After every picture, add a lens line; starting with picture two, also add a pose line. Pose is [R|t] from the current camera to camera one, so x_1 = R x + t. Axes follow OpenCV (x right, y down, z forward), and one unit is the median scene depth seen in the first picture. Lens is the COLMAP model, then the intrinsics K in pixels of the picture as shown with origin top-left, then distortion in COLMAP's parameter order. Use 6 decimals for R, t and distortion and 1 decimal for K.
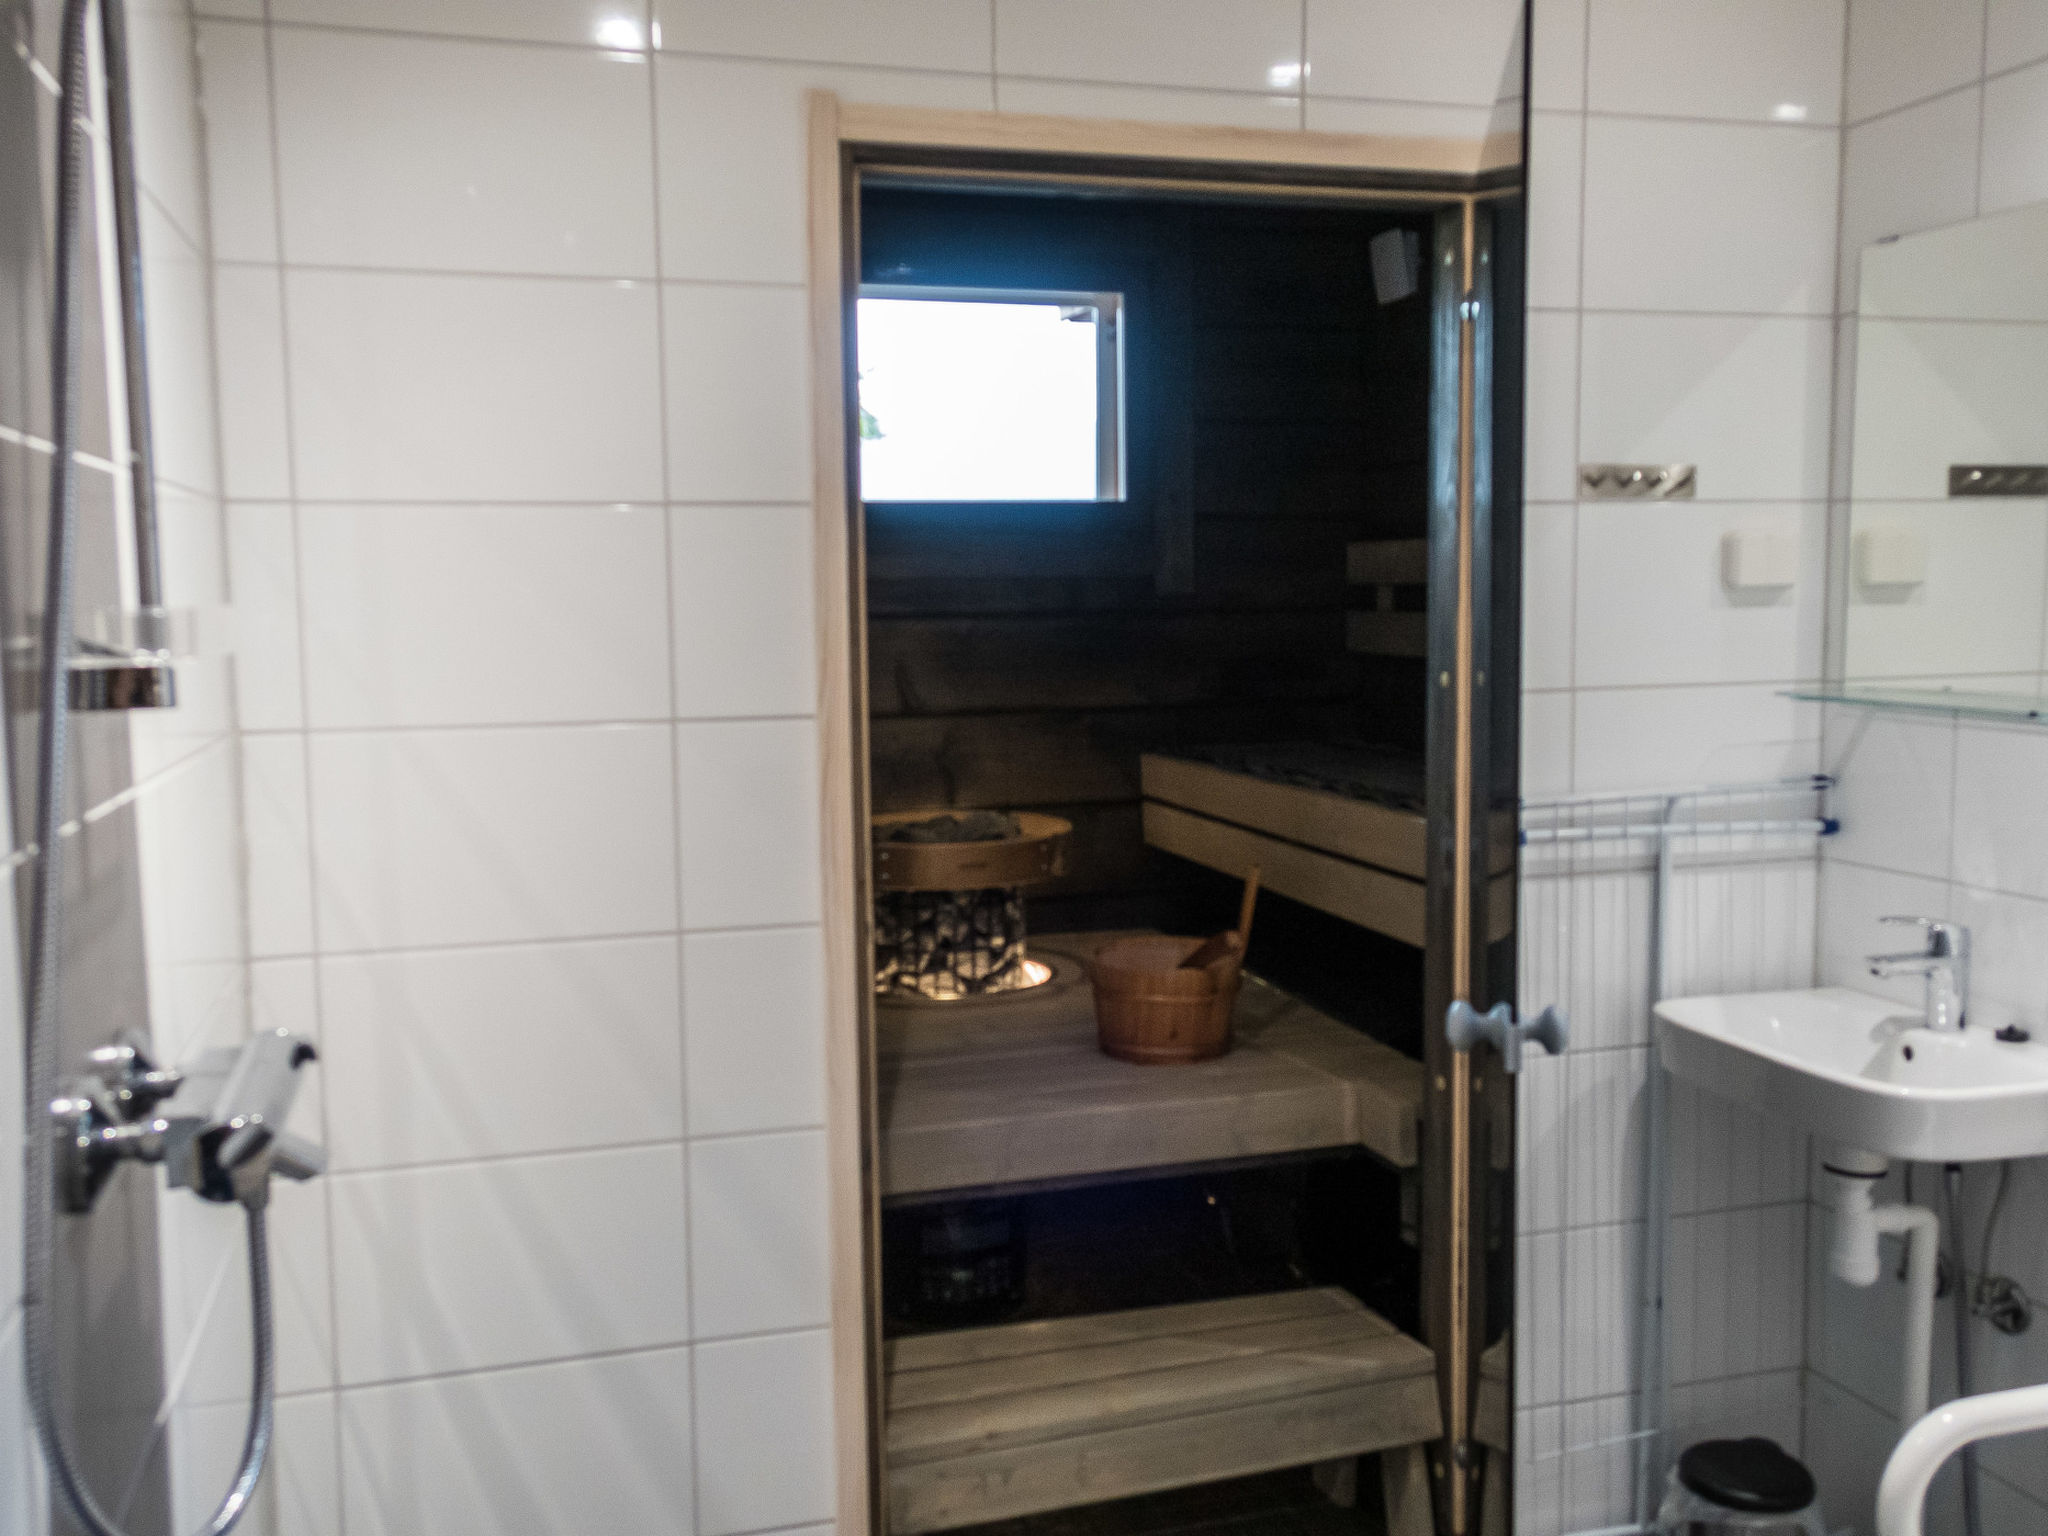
lens RADIAL K [[1814.6, 0, 1024.0], [0, 1814.6, 768.0], [0, 0, 1]] dist [0.024059, 0.001369]
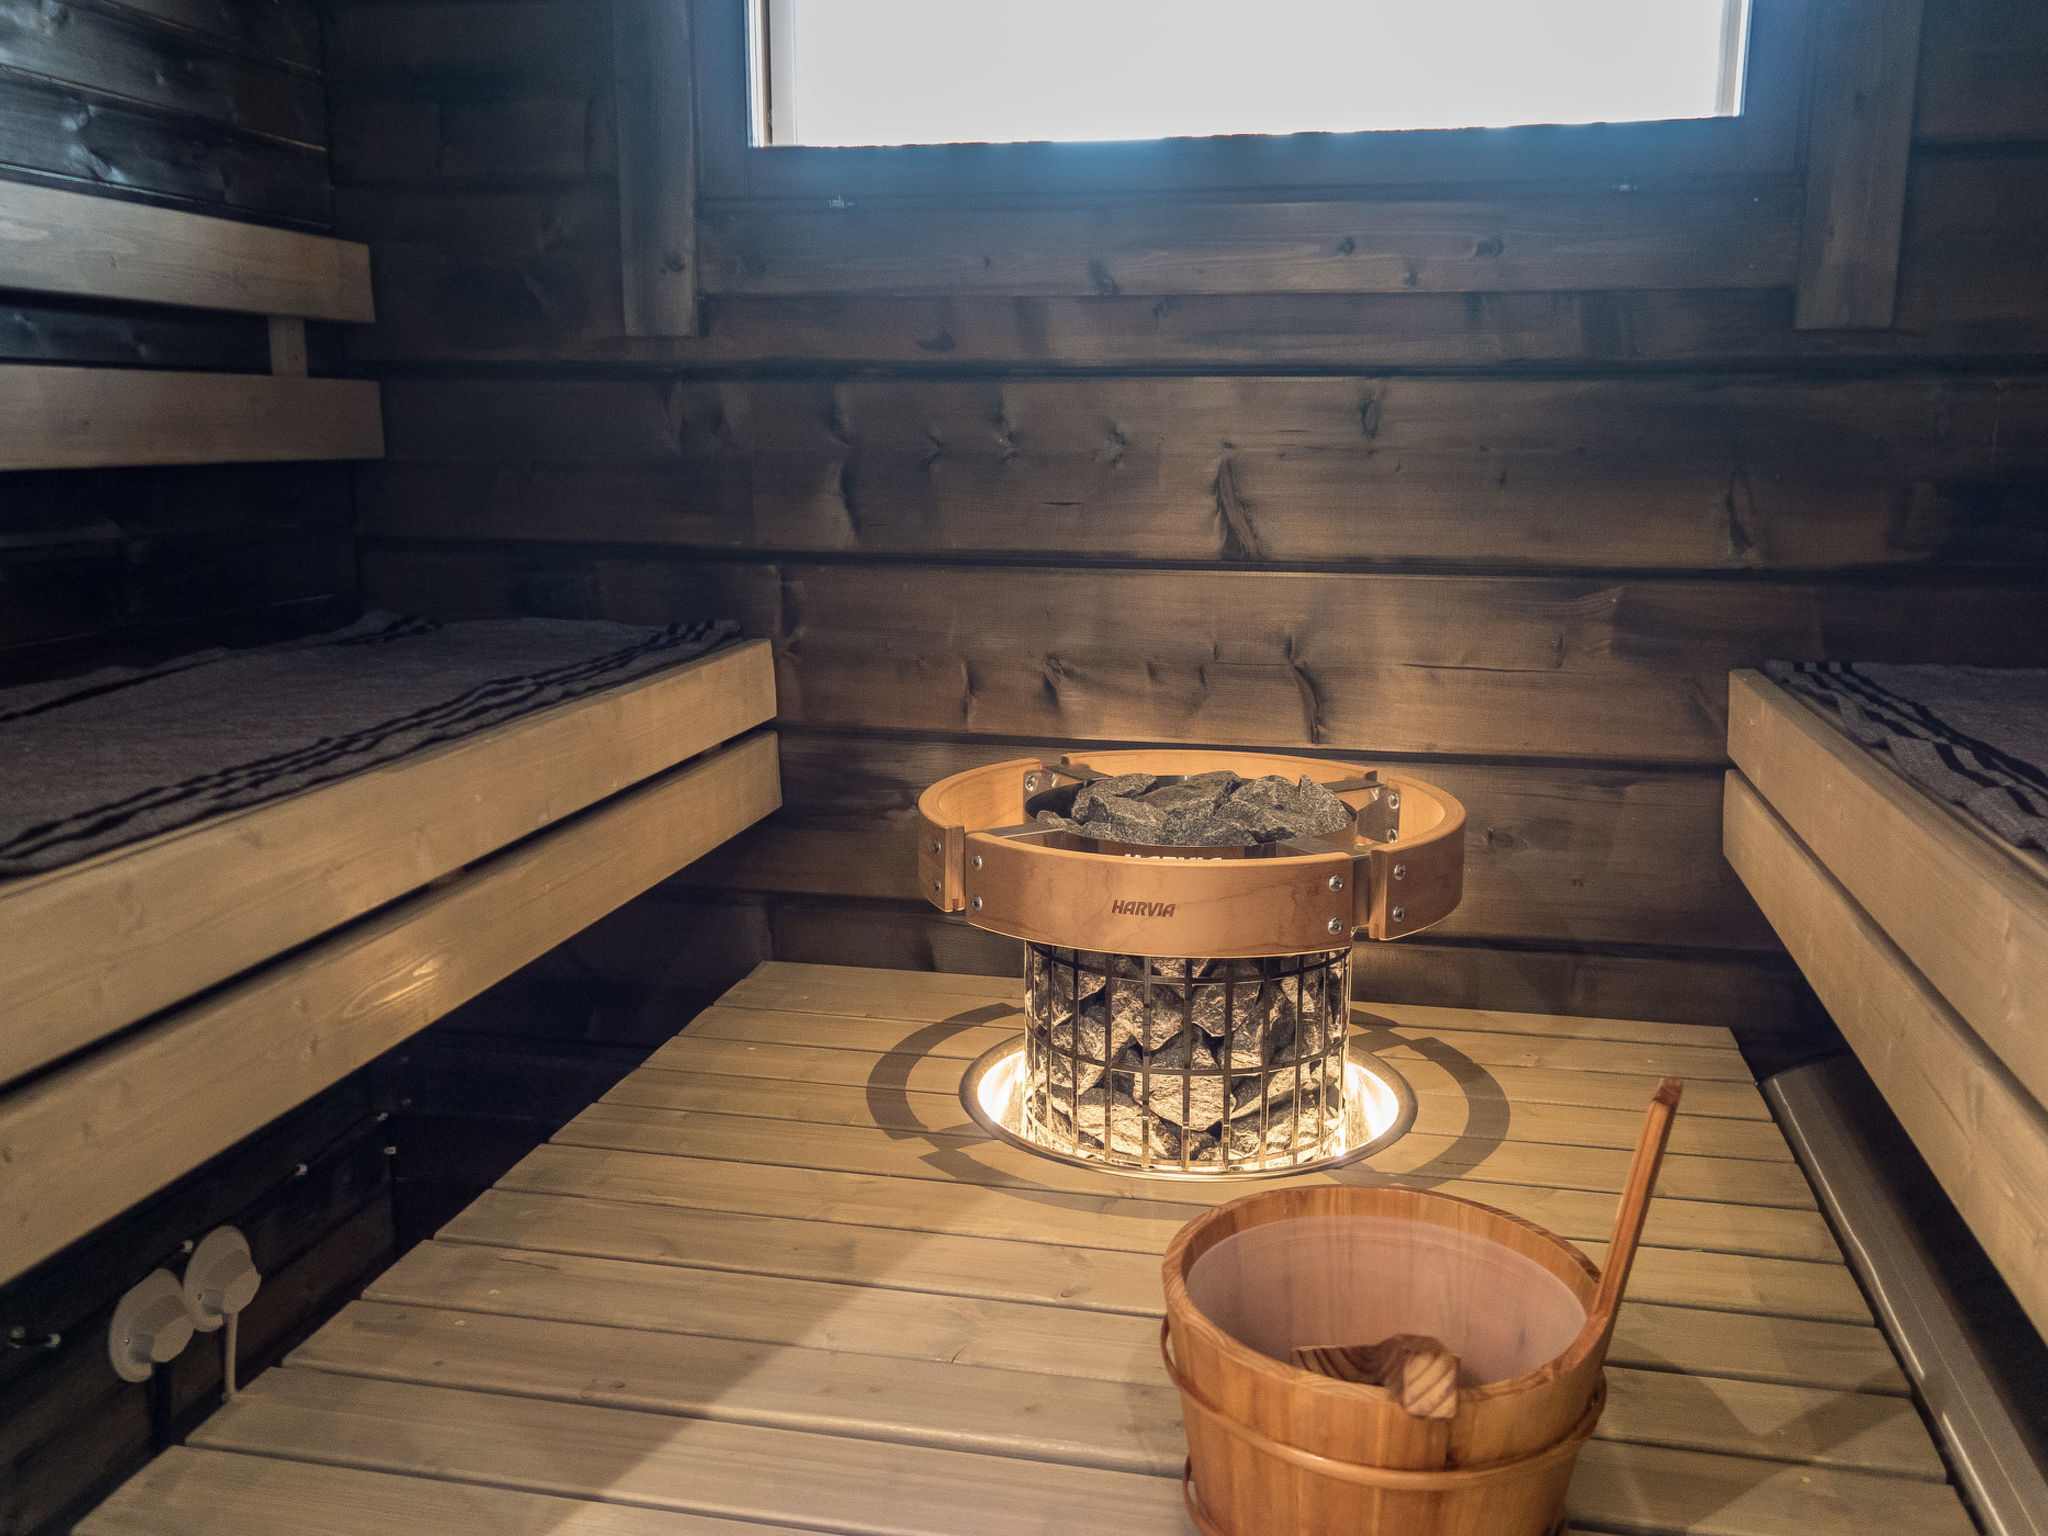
lens RADIAL K [[1814.6, 0, 1024.0], [0, 1814.6, 768.0], [0, 0, 1]] dist [0.024059, 0.001369]
pose [[0.872659, 0.102100, -0.477538, 0.208110], [-0.057588, 0.992592, 0.106983, -0.036319], [0.484923, -0.065859, 0.872073, 0.769042]]
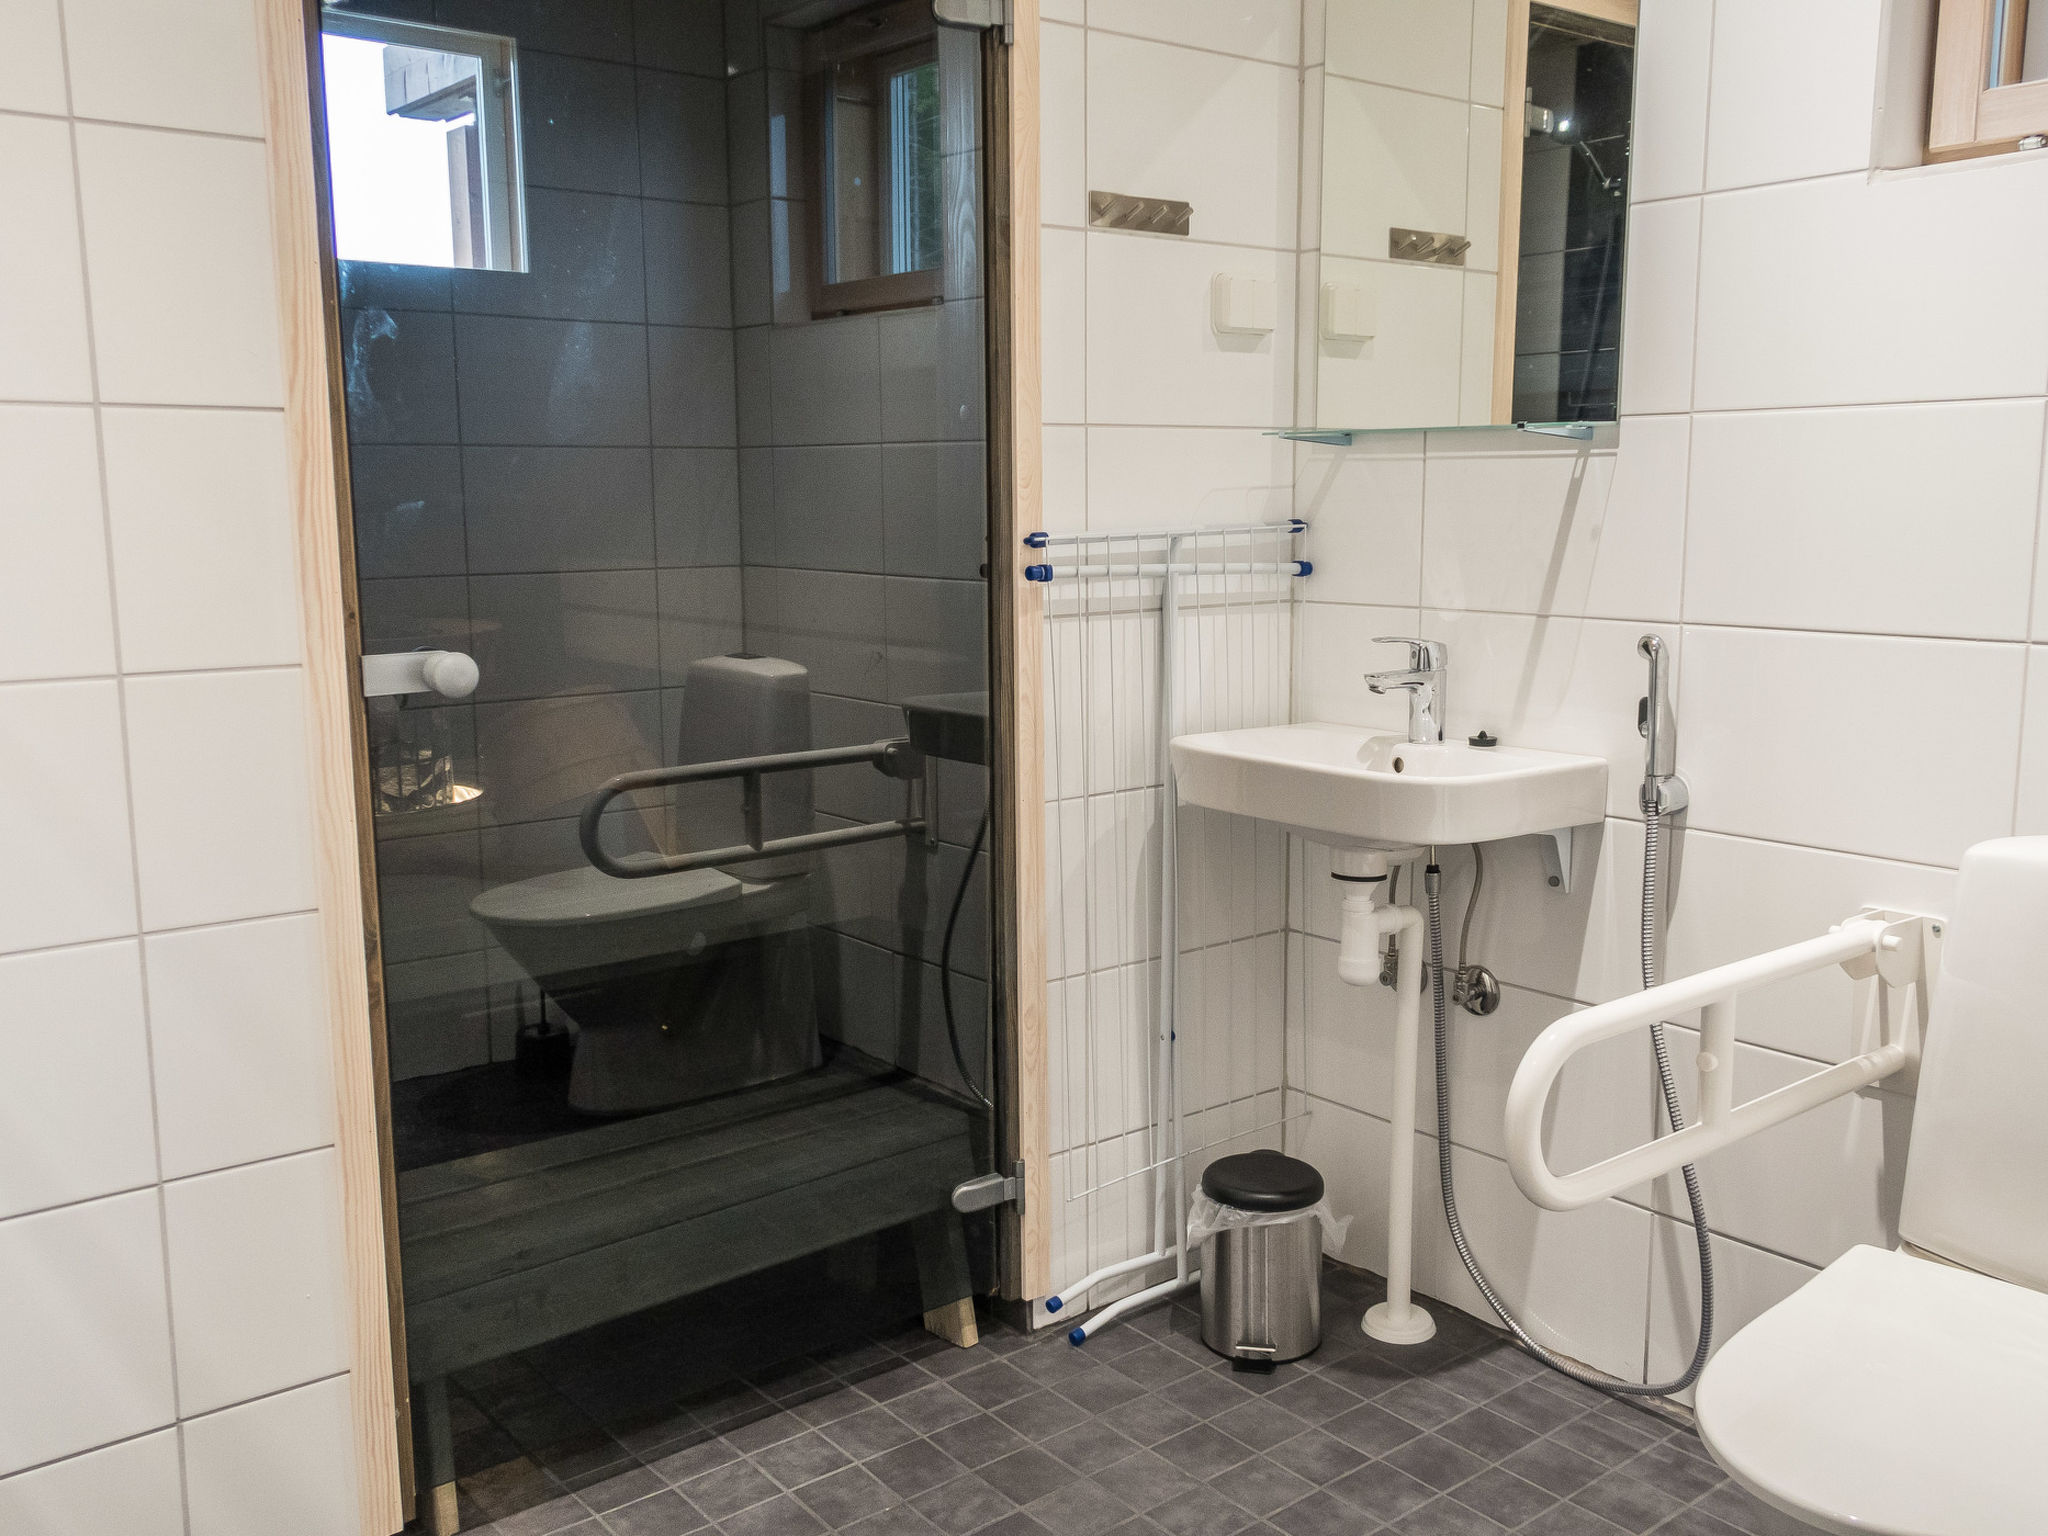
lens RADIAL K [[1814.6, 0, 1024.0], [0, 1814.6, 768.0], [0, 0, 1]] dist [0.024059, 0.001369]
pose [[0.926537, -0.051483, 0.372665, -0.102389], [0.031602, 0.997742, 0.059266, 0.080451], [-0.374874, -0.043136, 0.926072, 0.092354]]
